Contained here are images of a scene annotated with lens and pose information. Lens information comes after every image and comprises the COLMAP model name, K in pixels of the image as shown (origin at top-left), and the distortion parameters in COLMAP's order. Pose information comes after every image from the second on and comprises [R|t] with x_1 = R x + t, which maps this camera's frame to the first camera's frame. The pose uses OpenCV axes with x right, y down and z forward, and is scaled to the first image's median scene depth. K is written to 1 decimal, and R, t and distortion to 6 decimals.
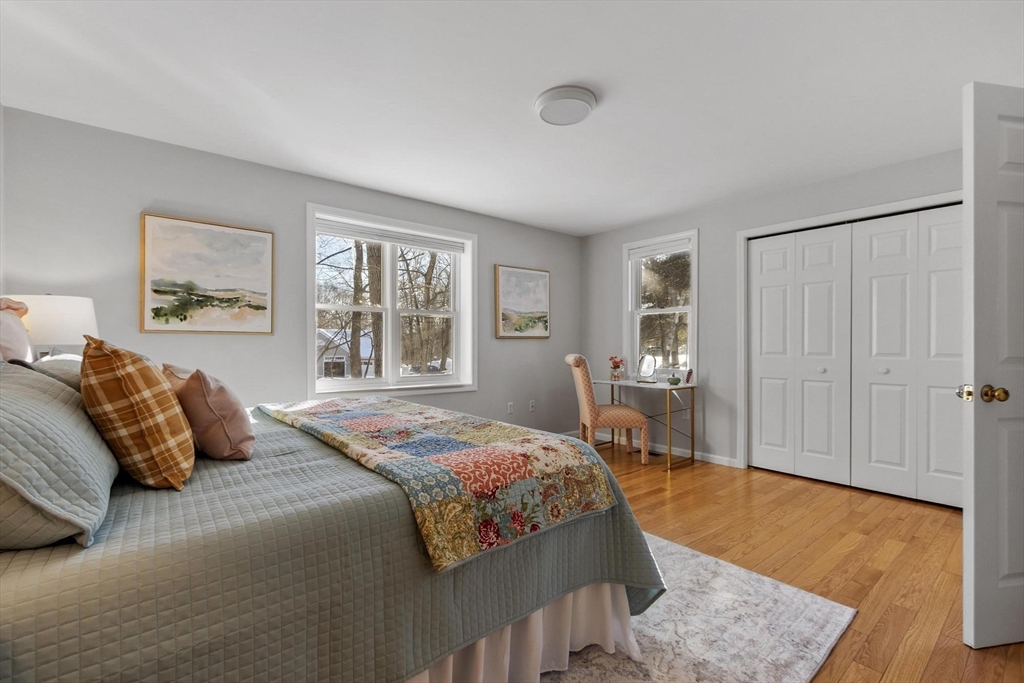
lens RADIAL K [[452.1, 0, 505.1], [0, 452.1, 343.4], [0, 0, 1]] dist [-0.000528, 0.000164]
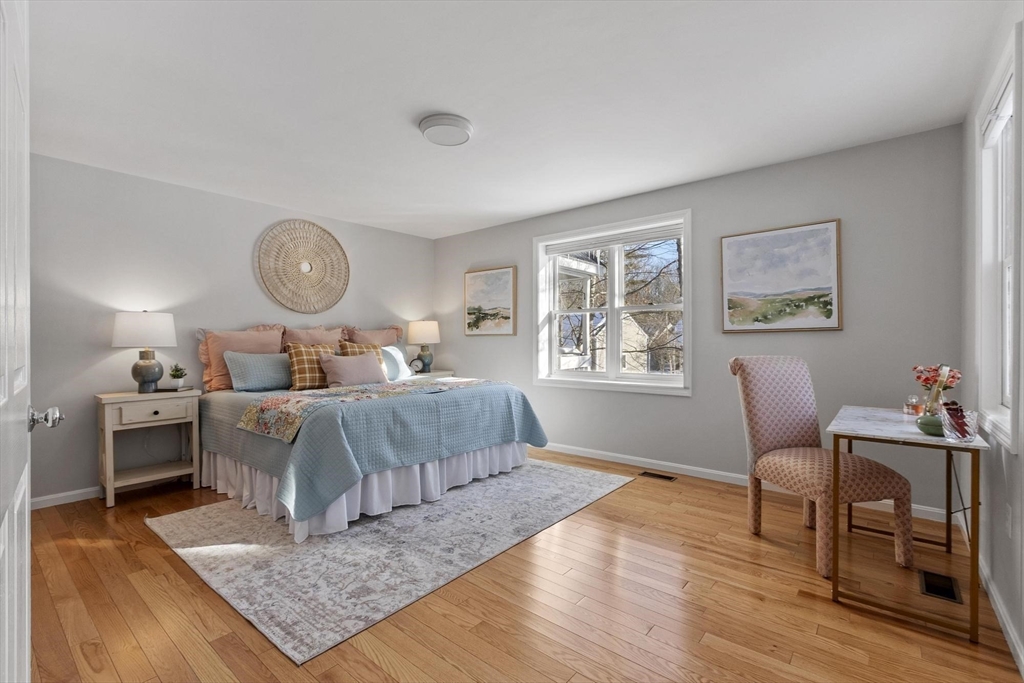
lens RADIAL K [[452.1, 0, 503.6], [0, 452.1, 343.1], [0, 0, 1]] dist [-0.000528, 0.000164]
pose [[0.192143, -0.000192, -0.981367, 0.943217], [0.006330, 0.999979, 0.001043, 0.004313], [0.981346, -0.006413, 0.192140, 0.689956]]
